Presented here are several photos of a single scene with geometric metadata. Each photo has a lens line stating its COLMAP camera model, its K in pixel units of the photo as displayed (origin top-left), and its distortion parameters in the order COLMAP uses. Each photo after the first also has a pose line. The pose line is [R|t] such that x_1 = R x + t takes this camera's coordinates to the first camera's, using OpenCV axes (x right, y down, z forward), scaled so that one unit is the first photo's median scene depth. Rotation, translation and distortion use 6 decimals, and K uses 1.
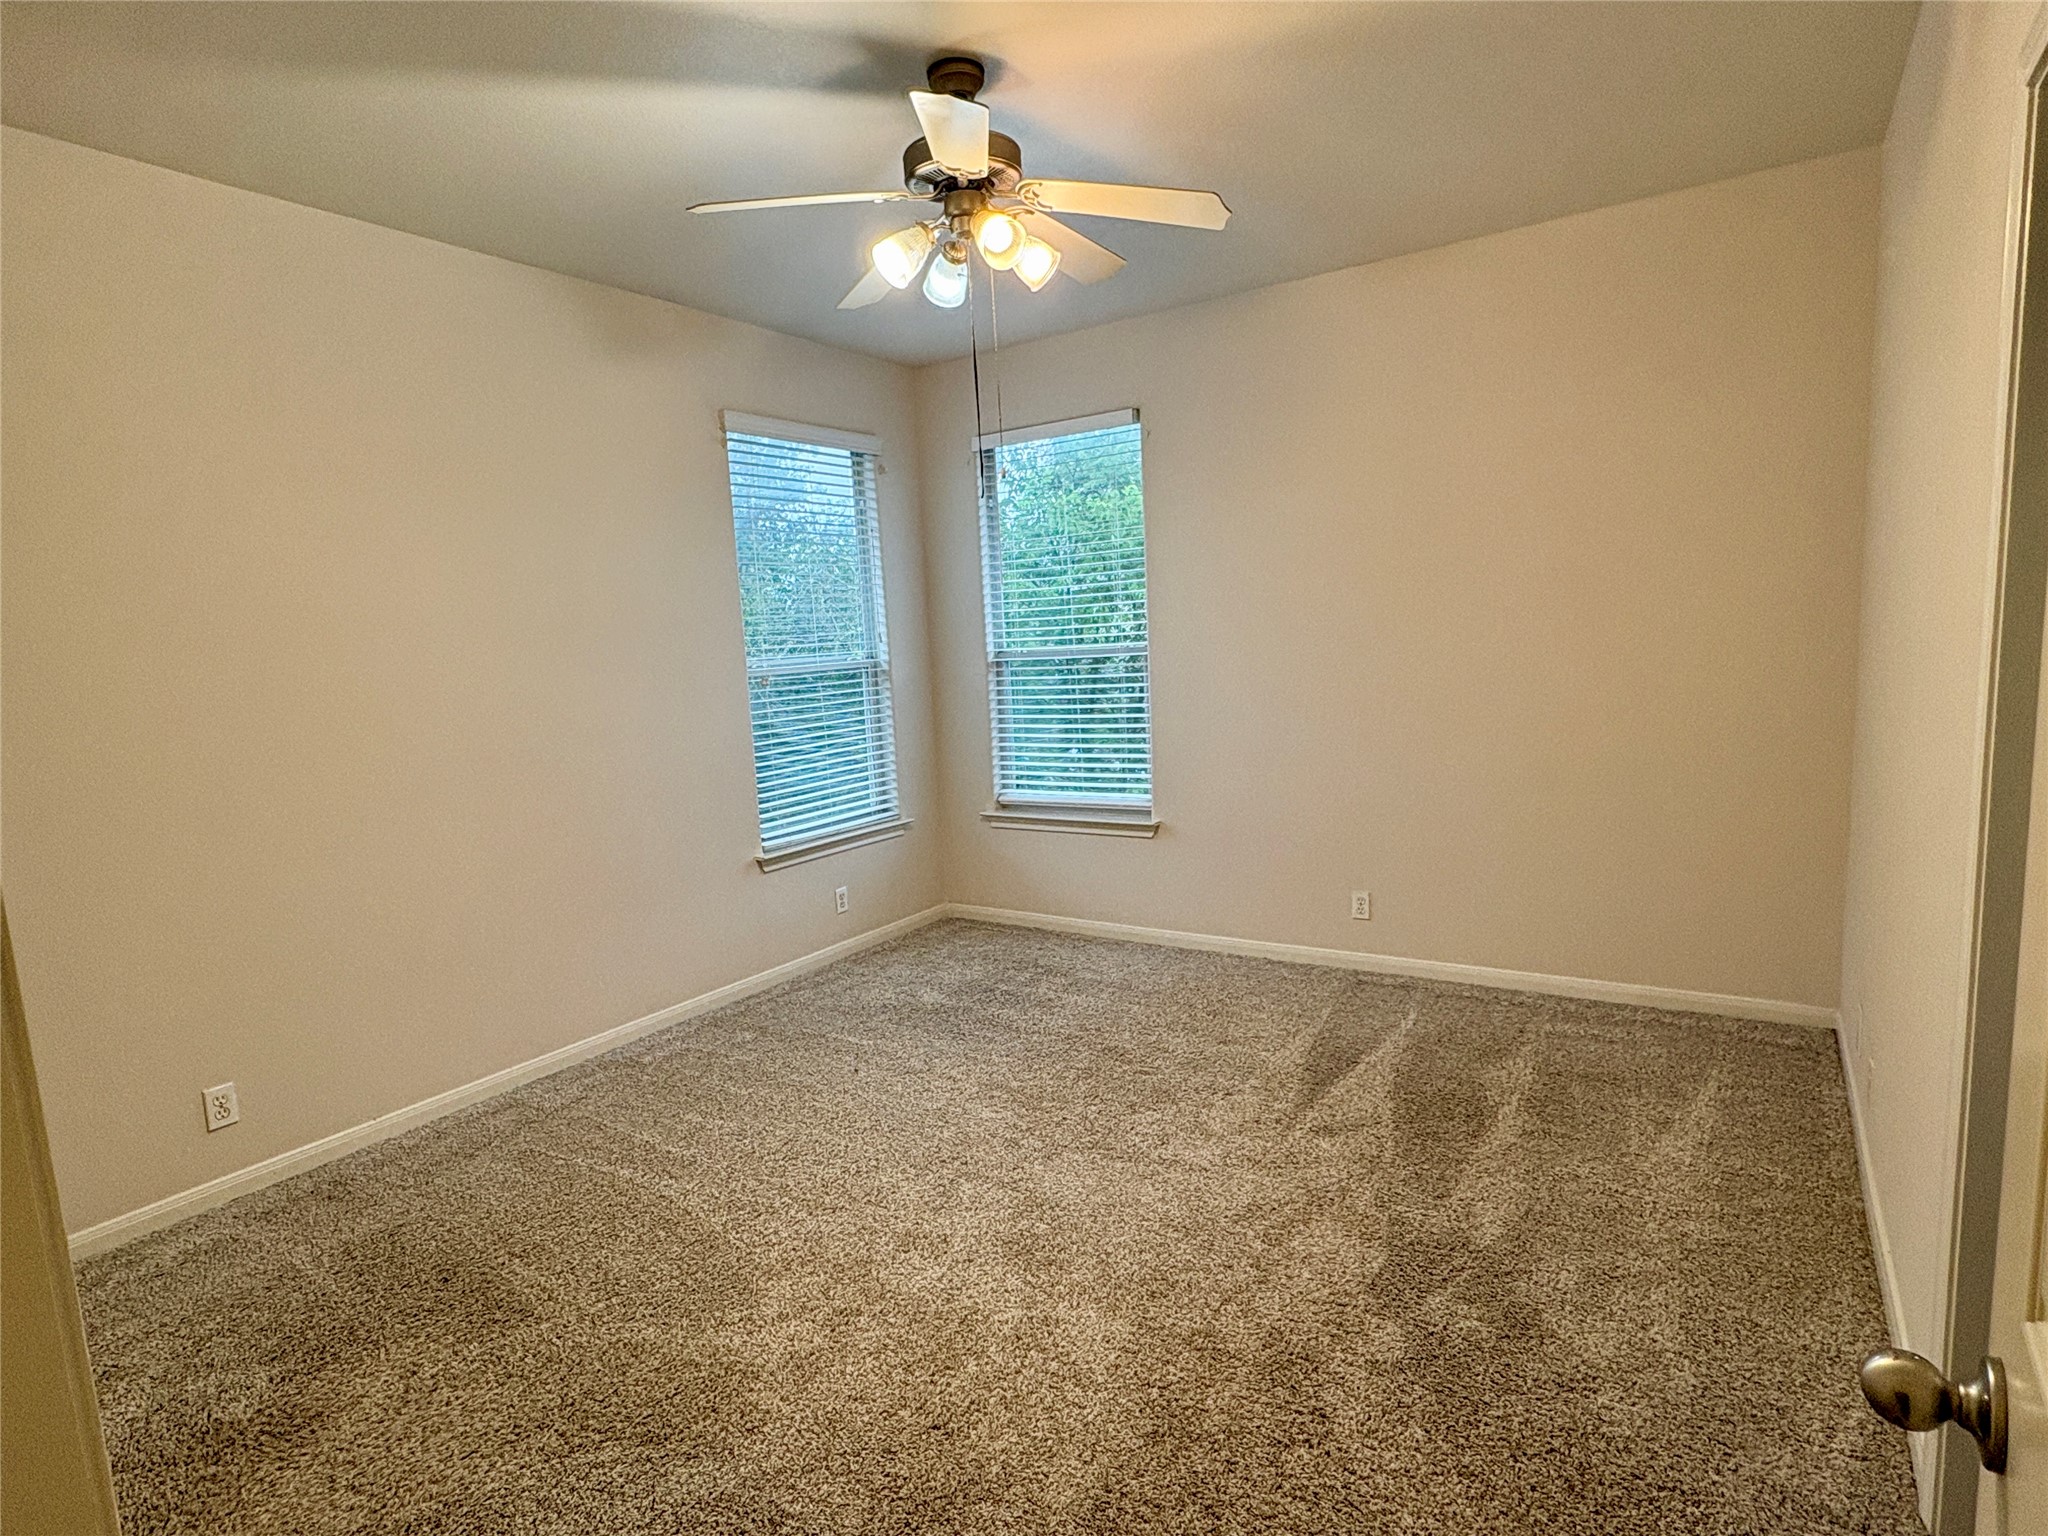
lens RADIAL K [[1083.0, 0, 1026.0], [0, 1083.0, 772.3], [0, 0, 1]] dist [-0.000114, 0.000184]
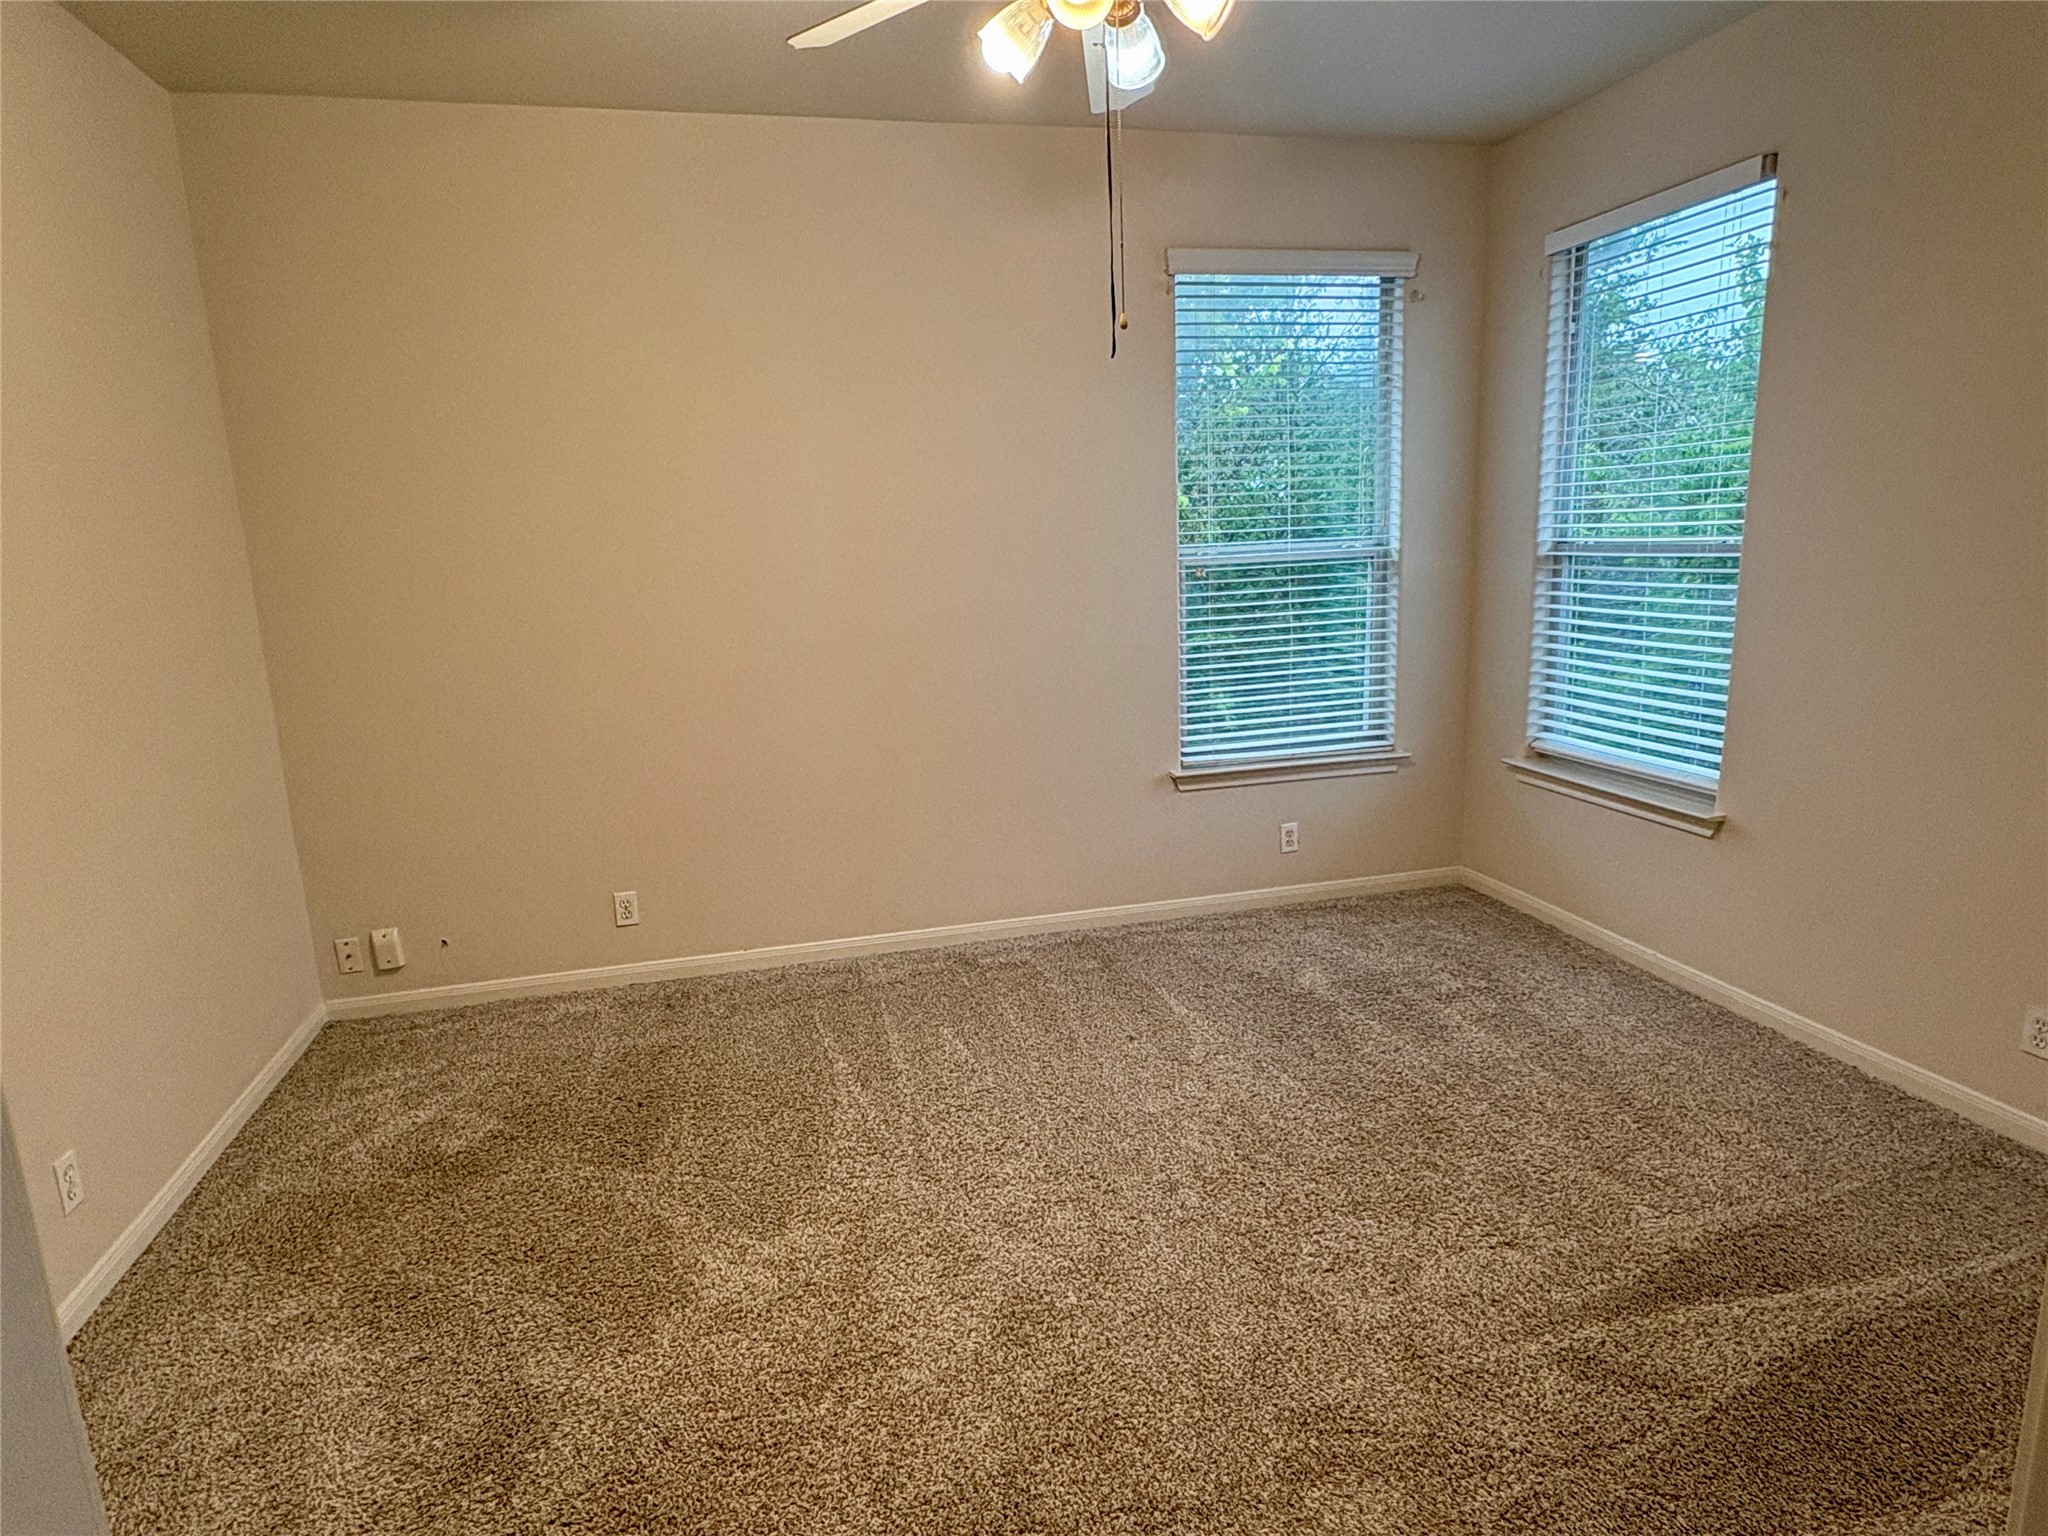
lens RADIAL K [[1176.5, 0, 1023.6], [0, 1176.5, 767.8], [0, 0, 1]] dist [-0.002915, 0.003537]
pose [[0.742419, 0.155888, -0.651547, 0.271333], [-0.087027, 0.986751, 0.136923, -0.043790], [0.664259, -0.044952, 0.746149, 0.194977]]
